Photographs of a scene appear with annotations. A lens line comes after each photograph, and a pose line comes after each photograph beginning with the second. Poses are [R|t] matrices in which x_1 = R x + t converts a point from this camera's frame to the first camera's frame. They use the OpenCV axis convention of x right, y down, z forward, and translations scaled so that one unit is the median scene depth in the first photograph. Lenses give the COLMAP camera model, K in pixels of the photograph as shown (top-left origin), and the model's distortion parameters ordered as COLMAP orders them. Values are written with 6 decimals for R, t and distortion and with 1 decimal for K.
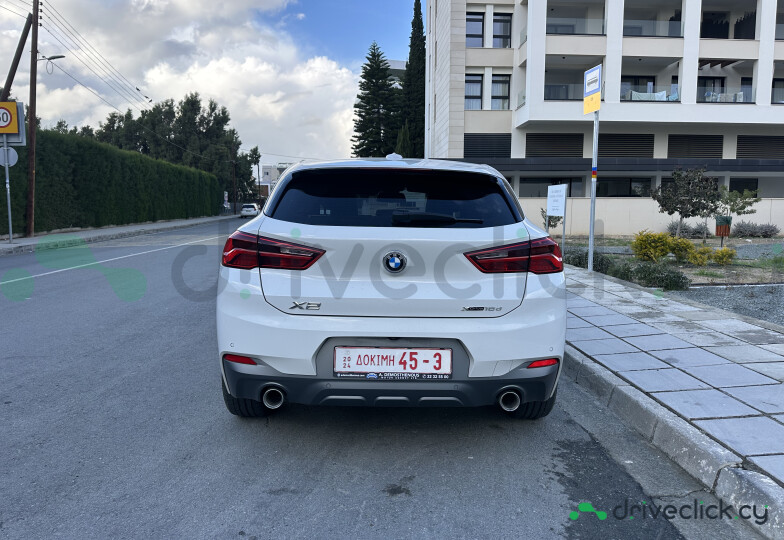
lens RADIAL K [[597.1, 0, 392.0], [0, 597.1, 270.0], [0, 0, 1]] dist [0.044238, -0.095223]
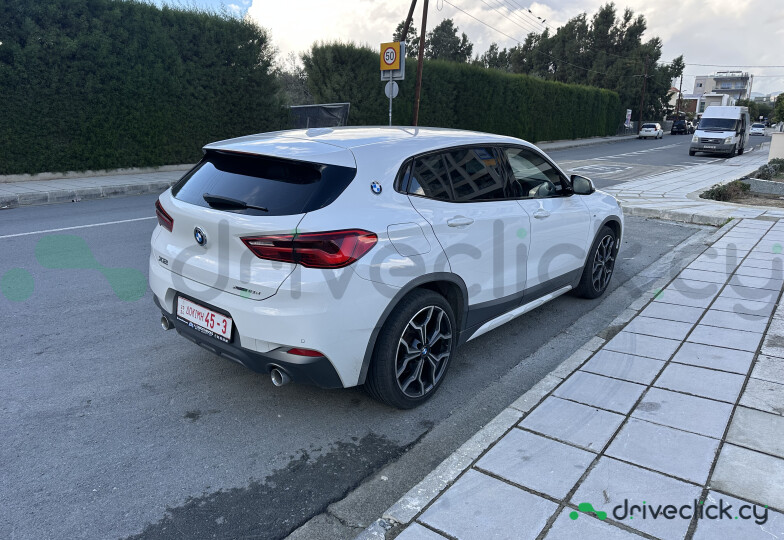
lens RADIAL K [[597.1, 0, 392.0], [0, 597.1, 270.0], [0, 0, 1]] dist [0.044238, -0.095223]
pose [[0.713204, 0.176019, -0.678496, 0.147064], [-0.072749, 0.981318, 0.178109, -0.025659], [0.697171, -0.077668, 0.712685, 0.053380]]
